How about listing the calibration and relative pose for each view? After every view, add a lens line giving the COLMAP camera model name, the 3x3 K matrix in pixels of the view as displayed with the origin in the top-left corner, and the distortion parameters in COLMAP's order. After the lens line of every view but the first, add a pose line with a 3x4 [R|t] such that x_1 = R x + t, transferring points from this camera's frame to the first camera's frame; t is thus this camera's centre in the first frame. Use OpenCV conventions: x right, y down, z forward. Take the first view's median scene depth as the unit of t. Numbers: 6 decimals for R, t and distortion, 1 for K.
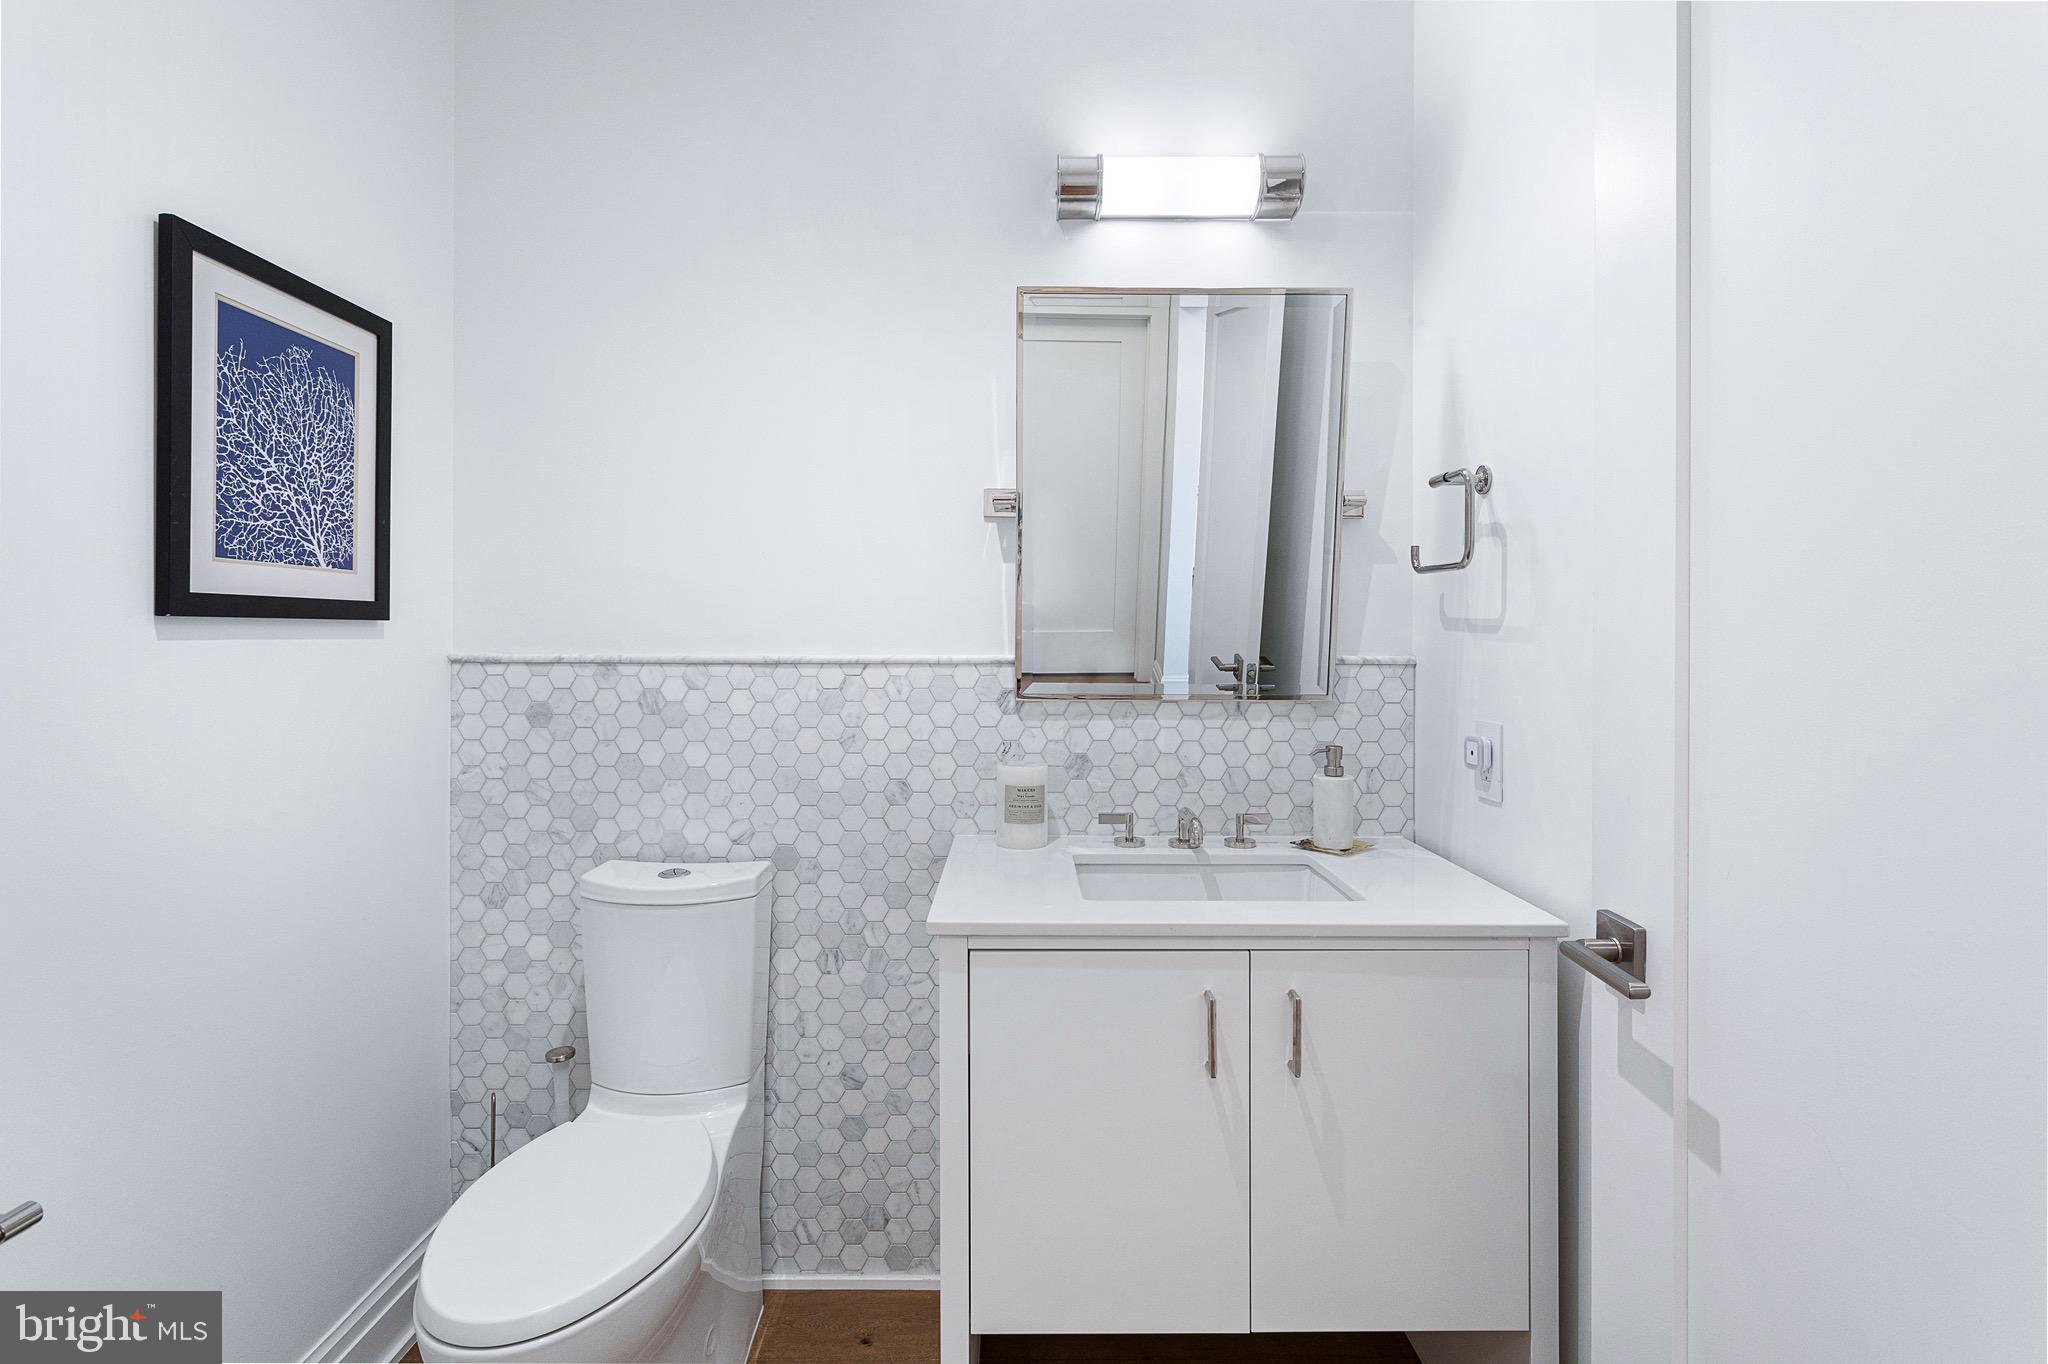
lens RADIAL K [[990.6, 0, 1034.1], [0, 990.6, 670.7], [0, 0, 1]] dist [-0.007551, 0.002320]
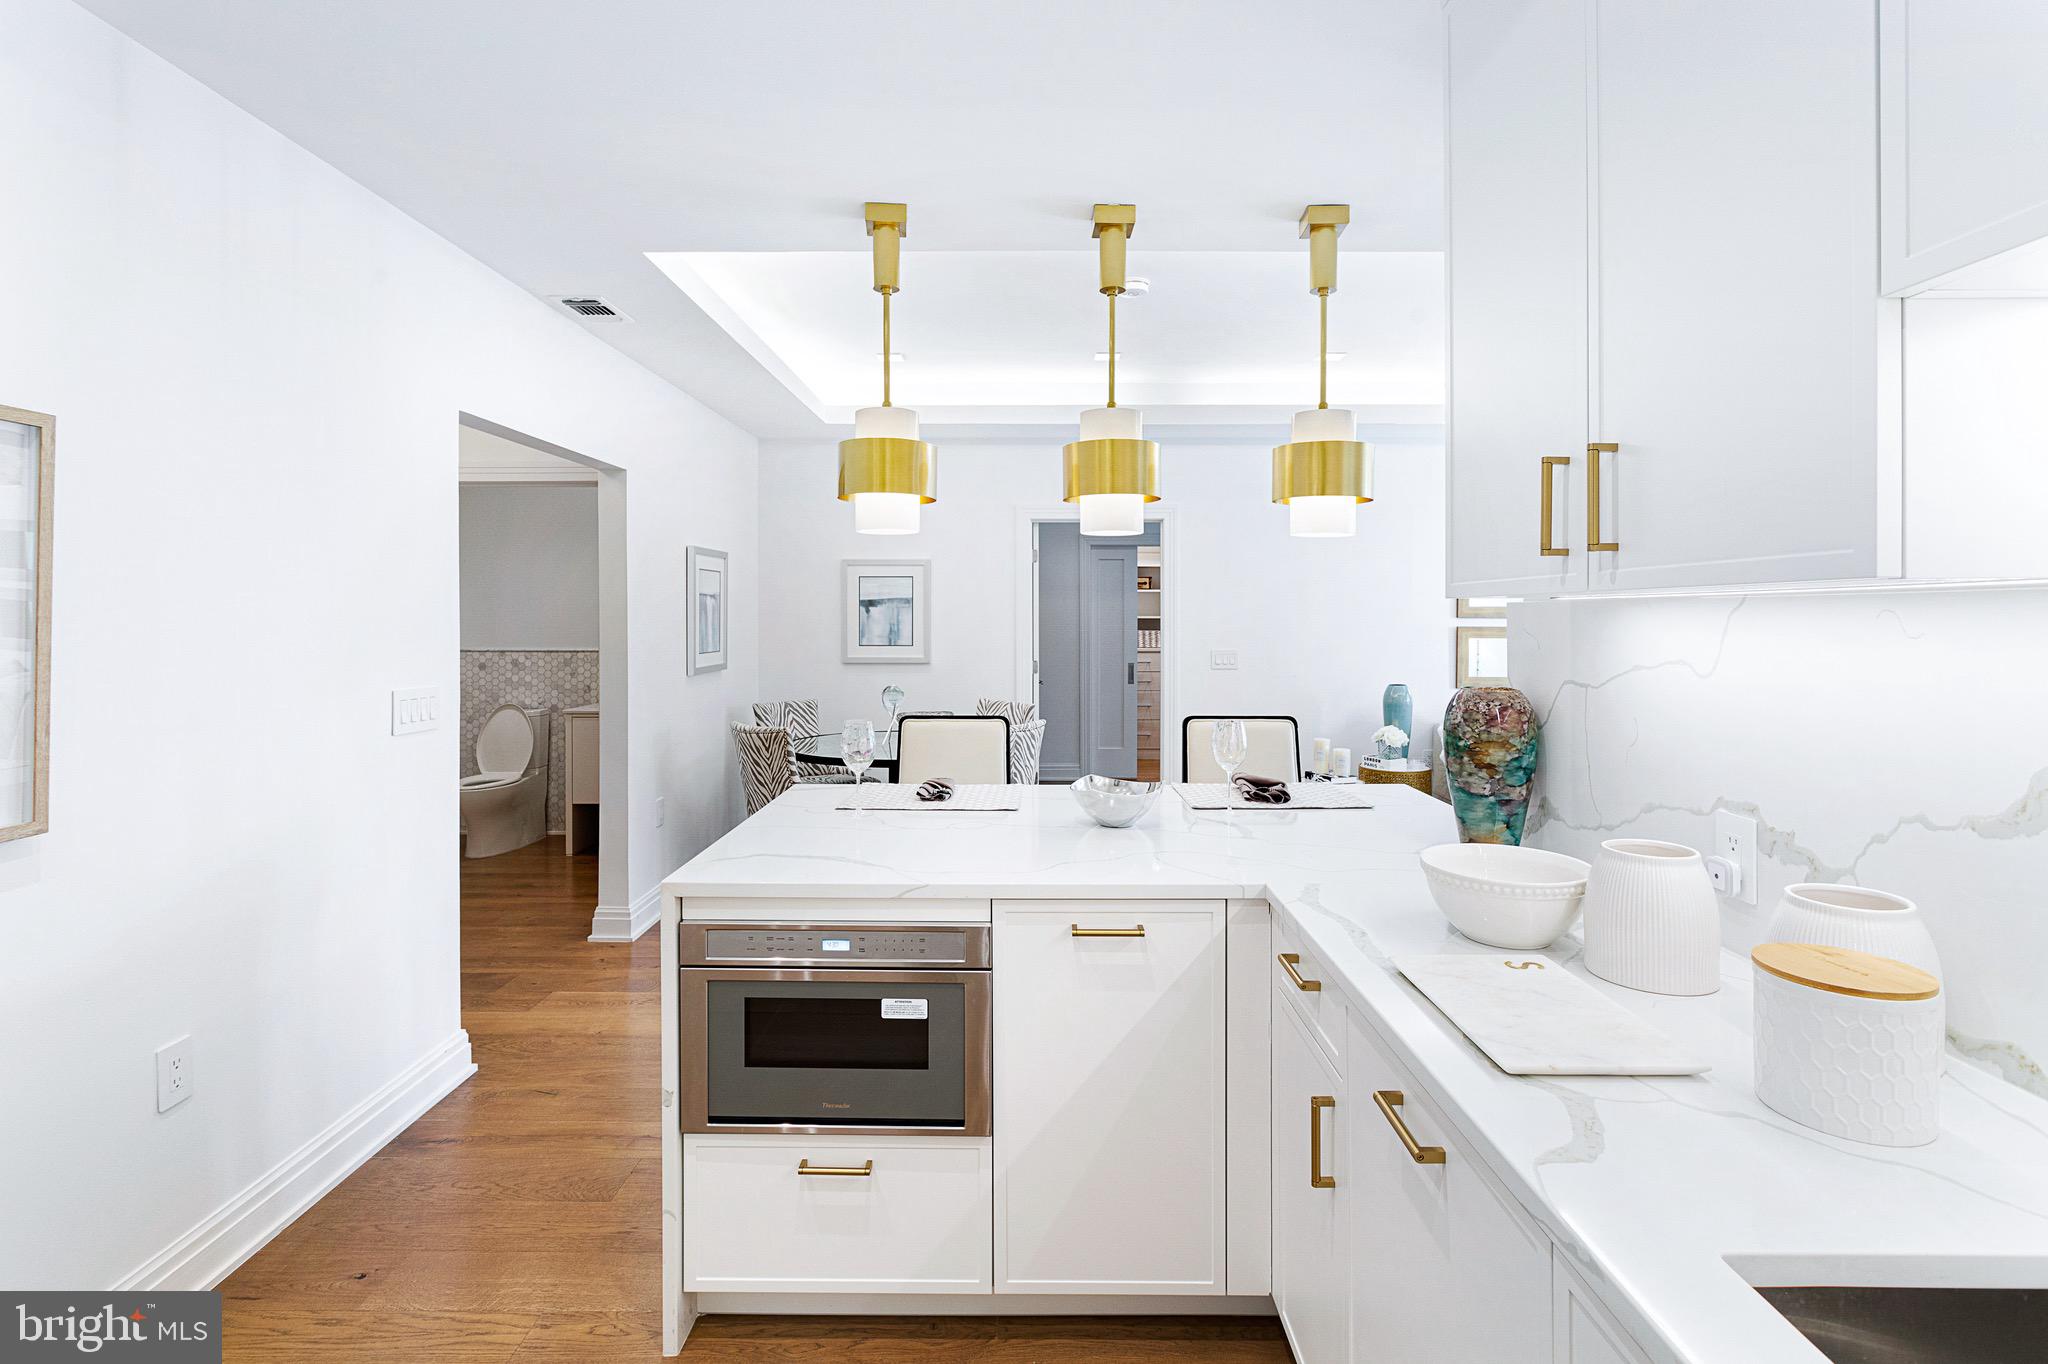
lens RADIAL K [[990.6, 0, 1023.9], [0, 990.6, 623.2], [0, 0, 1]] dist [-0.007551, 0.002320]
pose [[0.999912, -0.003995, -0.012681, 1.417330], [0.003818, 0.999895, -0.013947, -0.051312], [0.012735, 0.013897, 0.999822, -2.400499]]
